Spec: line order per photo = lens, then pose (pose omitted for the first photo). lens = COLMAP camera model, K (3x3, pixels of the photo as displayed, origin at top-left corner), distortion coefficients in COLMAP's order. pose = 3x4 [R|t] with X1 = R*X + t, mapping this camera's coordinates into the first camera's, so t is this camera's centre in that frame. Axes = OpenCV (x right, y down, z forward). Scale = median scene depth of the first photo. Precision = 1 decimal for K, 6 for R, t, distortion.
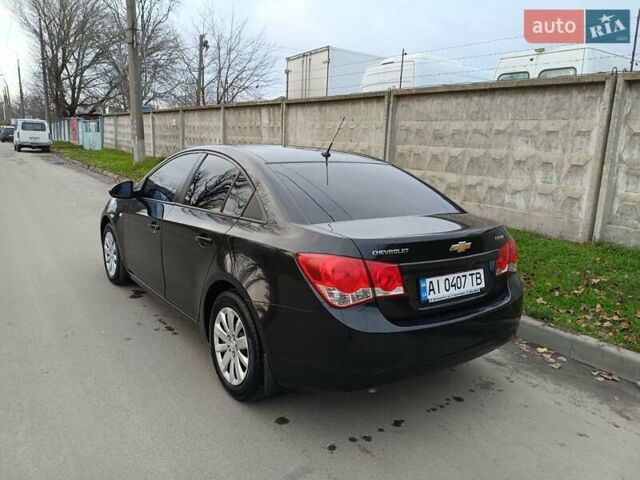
lens RADIAL K [[497.7, 0, 321.1], [0, 497.7, 228.9], [0, 0, 1]] dist [0.005300, 0.000475]
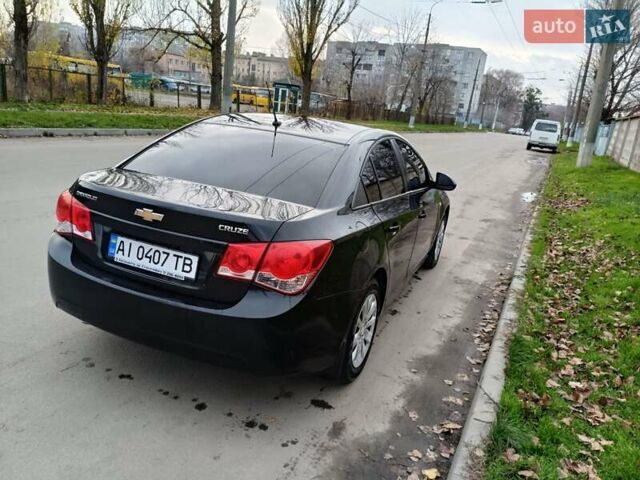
lens RADIAL K [[503.8, 0, 320.0], [0, 503.8, 240.0], [0, 0, 1]] dist [-0.004397, -0.012861]
pose [[0.514311, 0.237840, -0.823963, 0.148917], [-0.232240, 0.963501, 0.133156, -0.014058], [0.825560, 0.122873, 0.550775, 0.095324]]
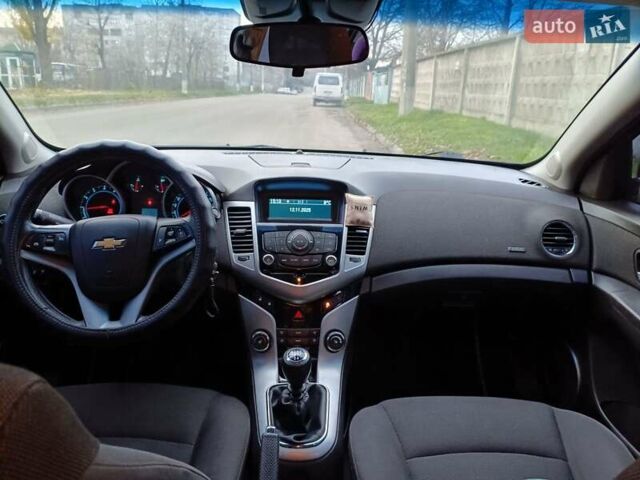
lens RADIAL K [[503.8, 0, 320.0], [0, 503.8, 240.0], [0, 0, 1]] dist [-0.004397, -0.012861]
pose [[0.835336, 0.146515, -0.529856, -0.012839], [-0.095282, 0.987830, 0.122937, -0.017593], [0.541420, -0.052208, 0.839130, 0.188394]]
